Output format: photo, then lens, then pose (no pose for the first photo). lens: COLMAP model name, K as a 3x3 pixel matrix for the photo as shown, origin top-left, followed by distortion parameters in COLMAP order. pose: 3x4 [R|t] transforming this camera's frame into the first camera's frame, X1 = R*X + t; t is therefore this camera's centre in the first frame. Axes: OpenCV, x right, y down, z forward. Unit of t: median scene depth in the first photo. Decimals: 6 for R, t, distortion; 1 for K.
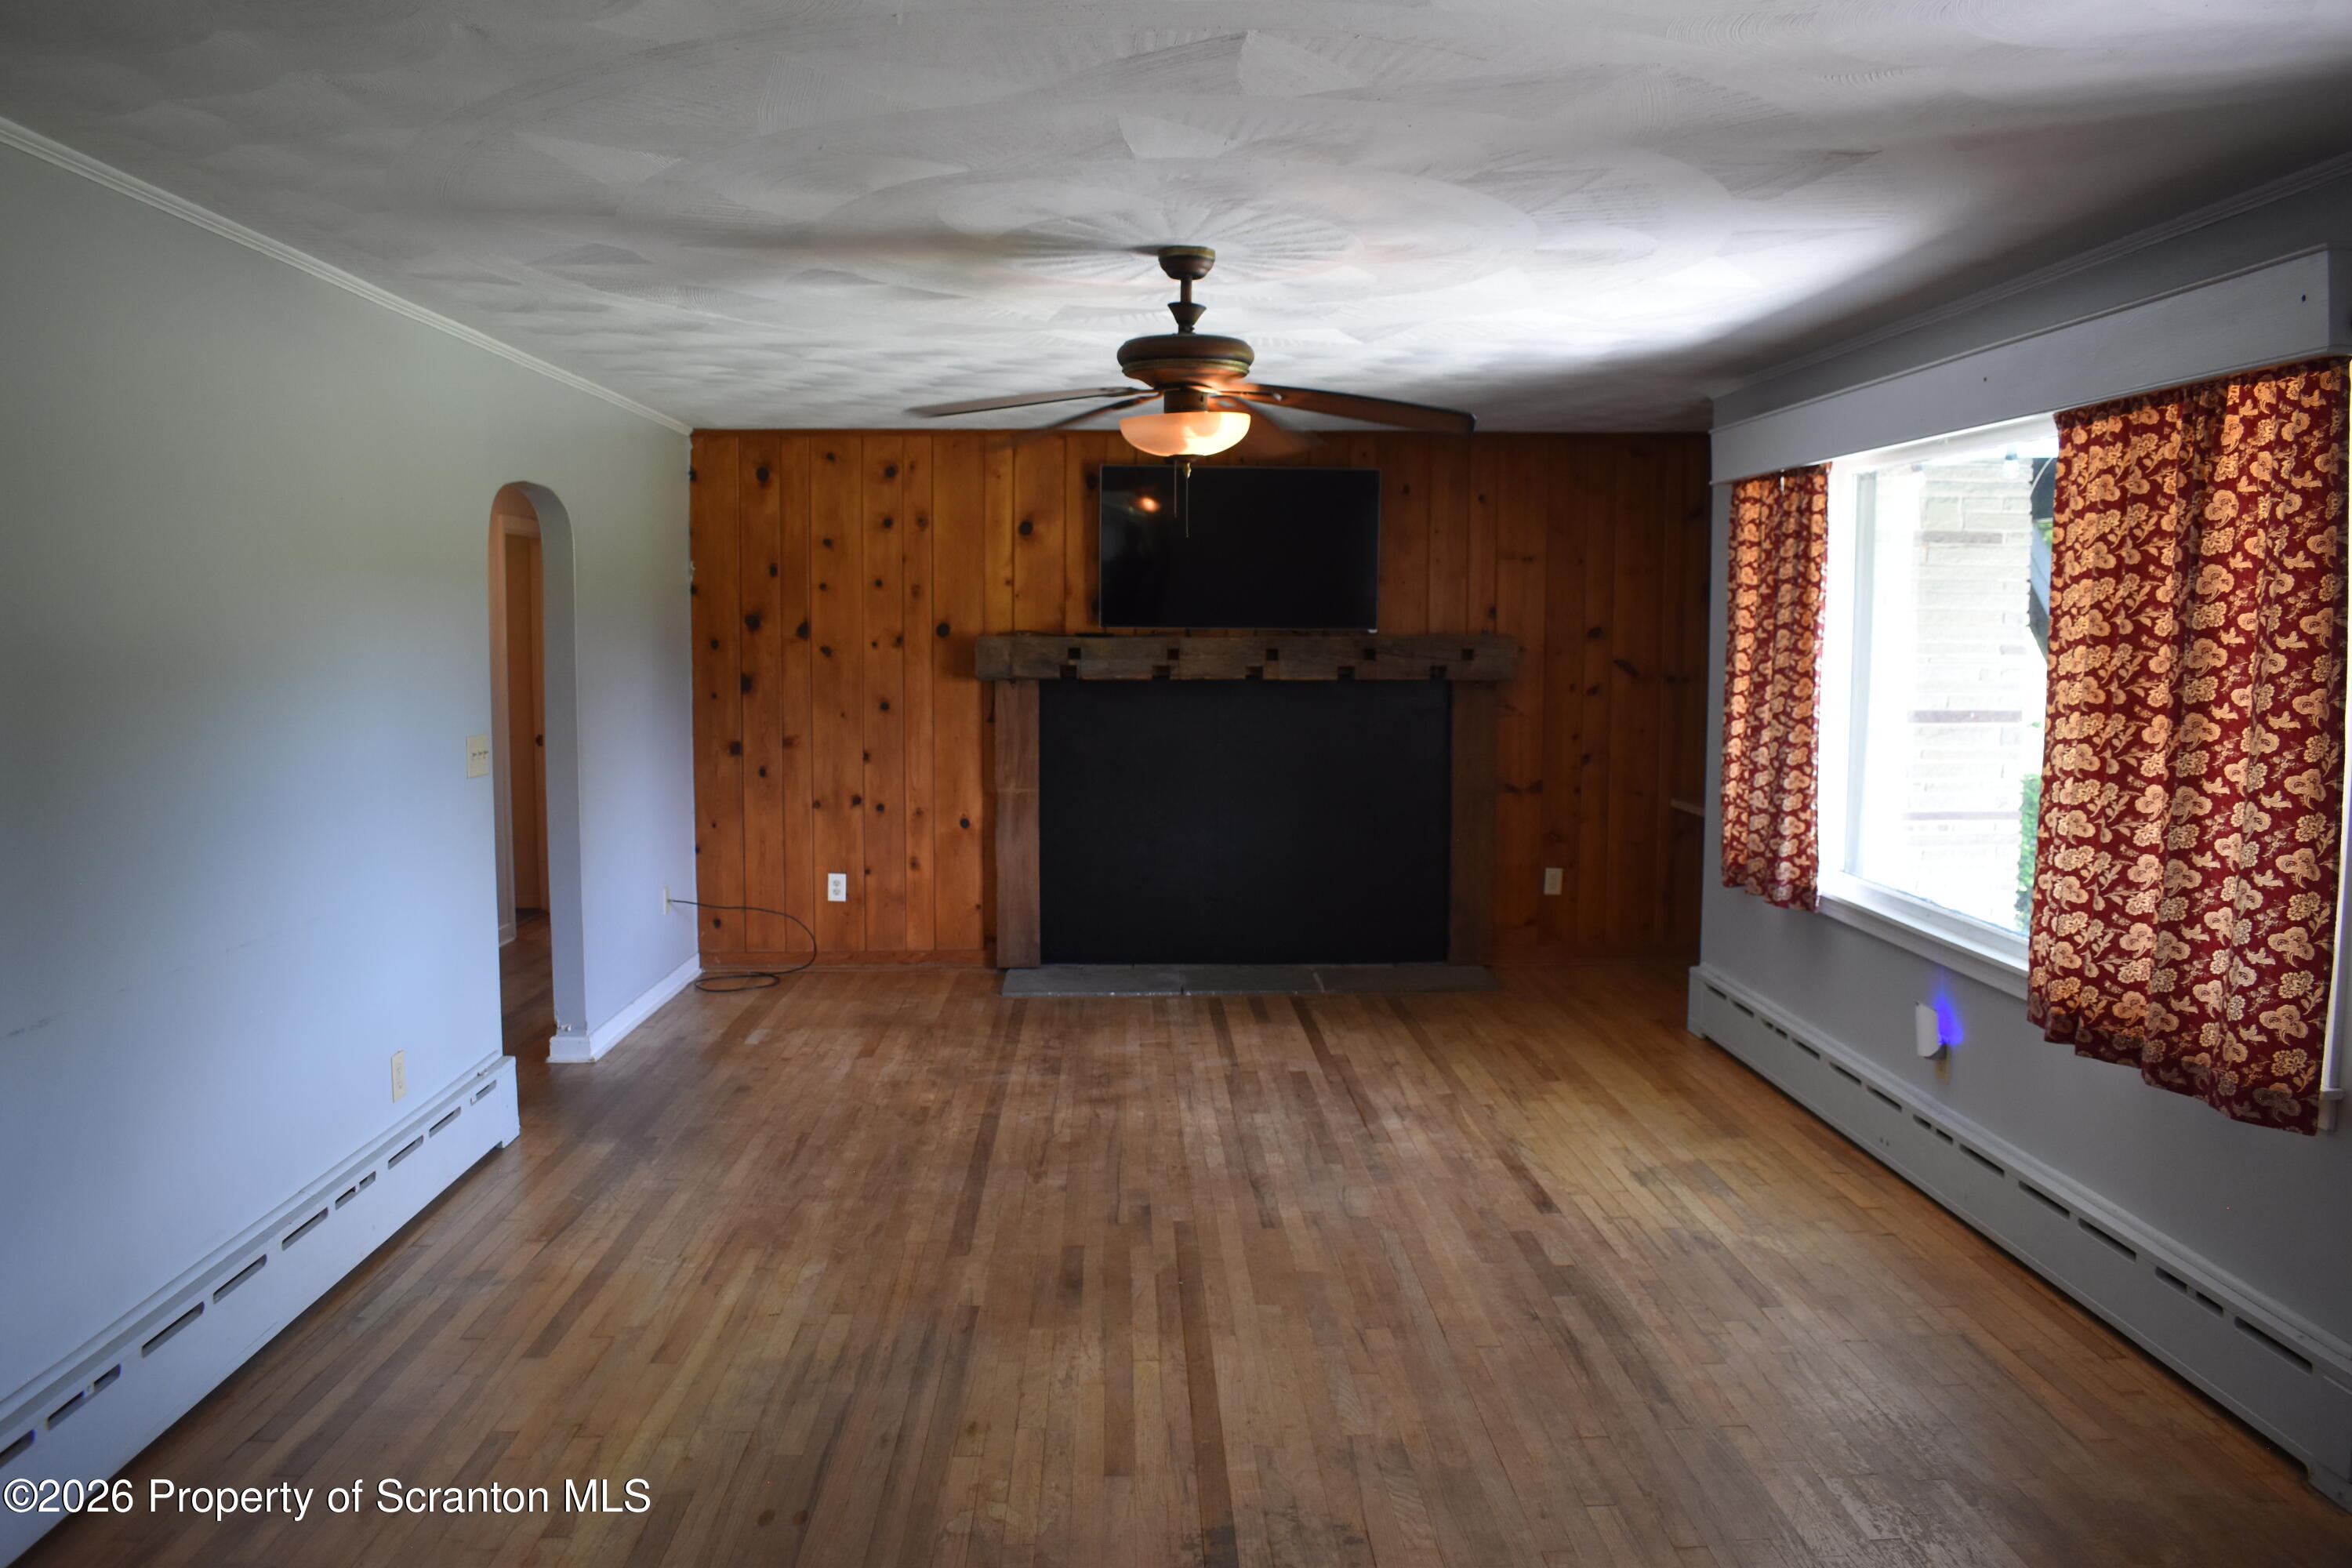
lens RADIAL K [[1841.9, 0, 1178.9], [0, 1841.9, 774.7], [0, 0, 1]] dist [-0.093689, 0.014248]
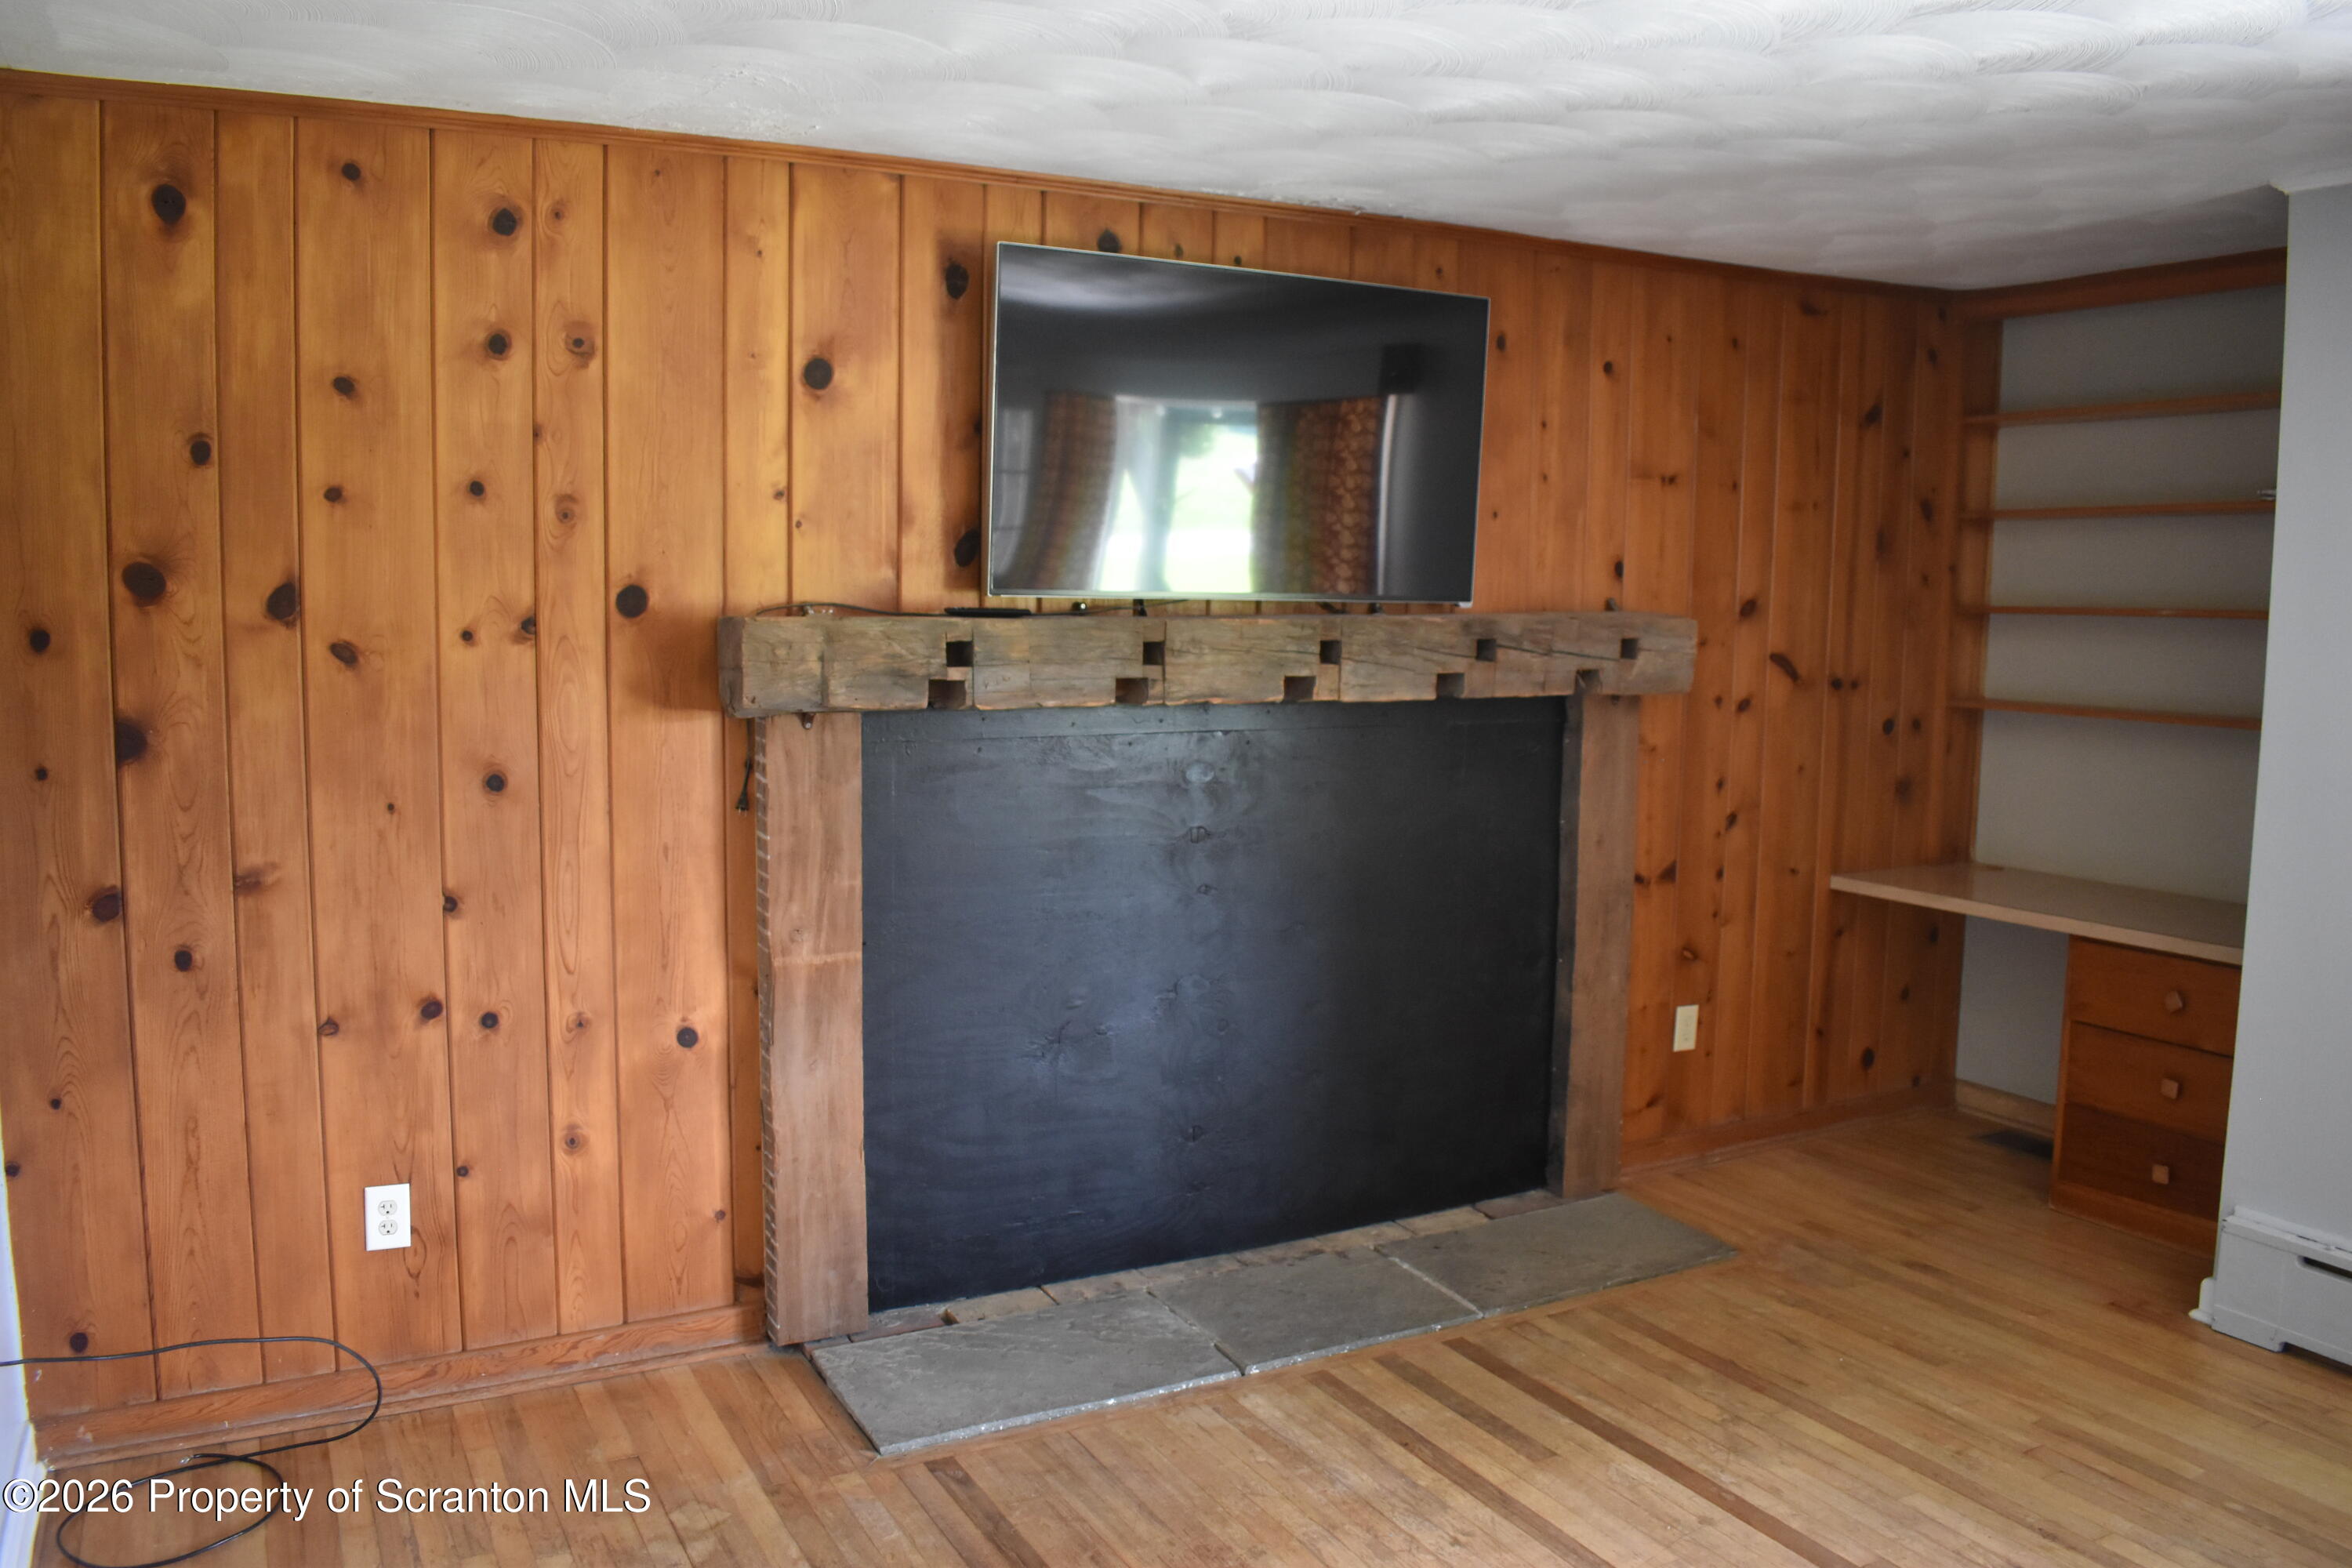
lens RADIAL K [[1841.9, 0, 1178.9], [0, 1841.9, 774.7], [0, 0, 1]] dist [-0.093689, 0.014248]
pose [[0.895548, -0.039166, 0.443237, -0.204898], [0.028662, 0.999128, 0.030377, -0.047348], [-0.444040, -0.014500, 0.895889, 0.558275]]
